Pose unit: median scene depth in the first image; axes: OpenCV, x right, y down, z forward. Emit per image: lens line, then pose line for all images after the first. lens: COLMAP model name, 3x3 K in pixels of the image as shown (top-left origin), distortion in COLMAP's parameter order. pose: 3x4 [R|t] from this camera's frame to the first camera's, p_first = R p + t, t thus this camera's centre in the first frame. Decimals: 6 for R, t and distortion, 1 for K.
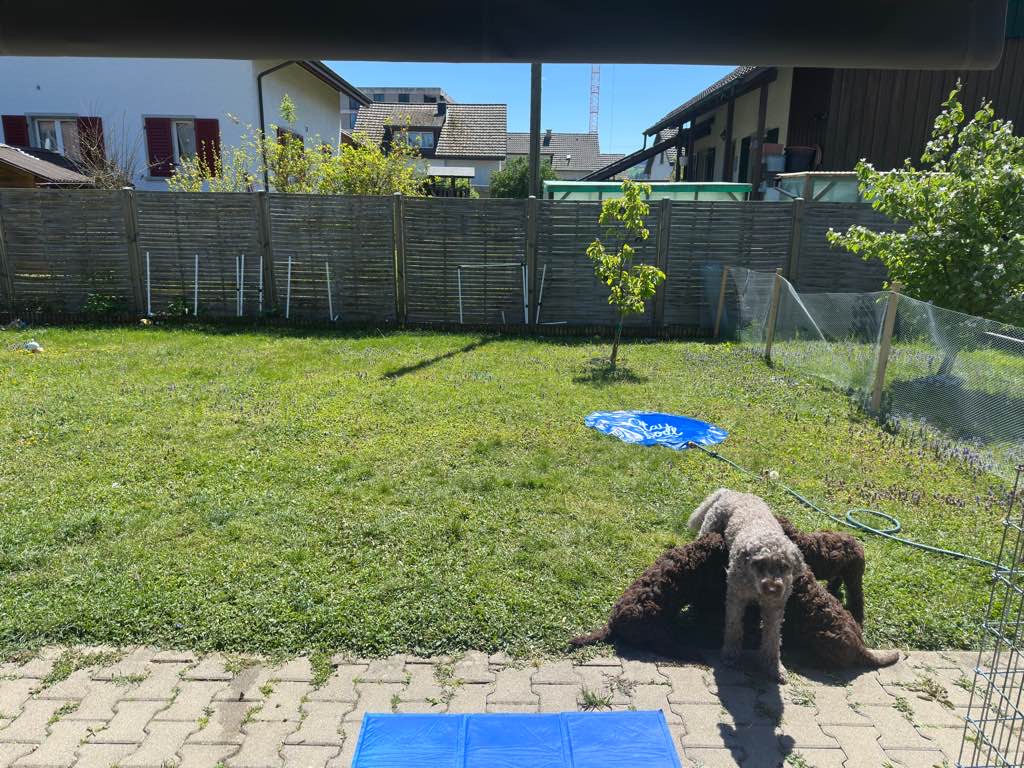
lens RADIAL K [[713.0, 0, 517.9], [0, 713.0, 387.0], [0, 0, 1]] dist [0.032657, -0.047035]
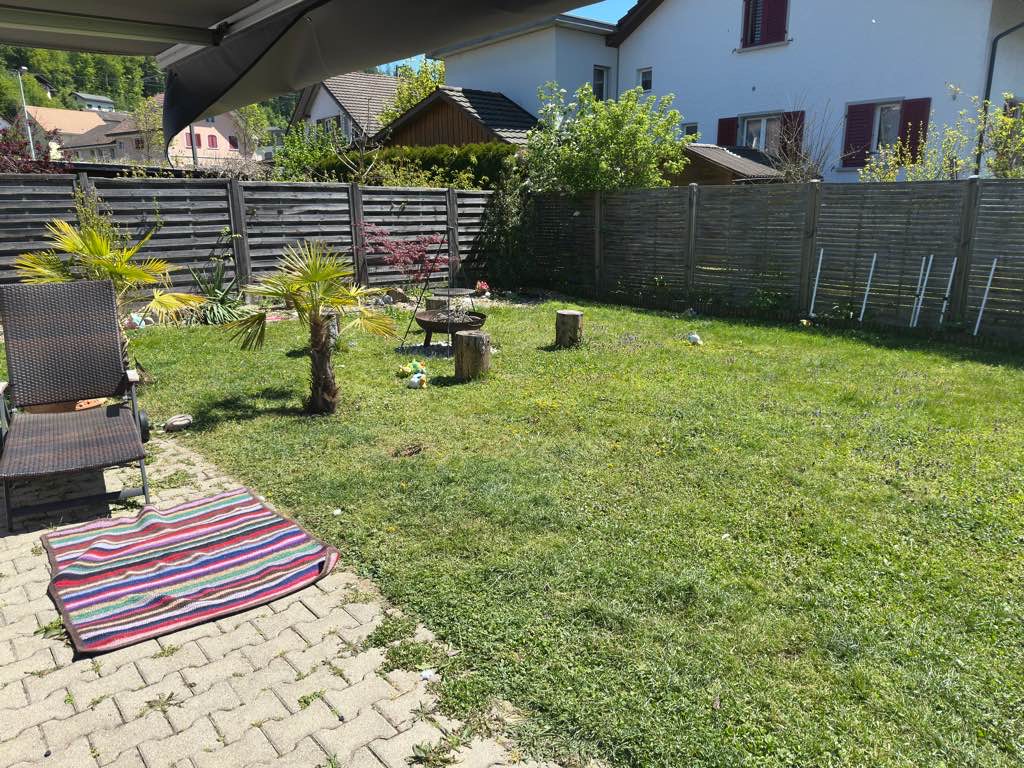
lens RADIAL K [[713.0, 0, 501.1], [0, 713.0, 379.3], [0, 0, 1]] dist [0.032657, -0.047035]
pose [[0.632362, 0.167095, -0.756437, -0.046911], [-0.165793, 0.983027, 0.078549, -0.025214], [0.756724, 0.075741, 0.649332, 0.090849]]
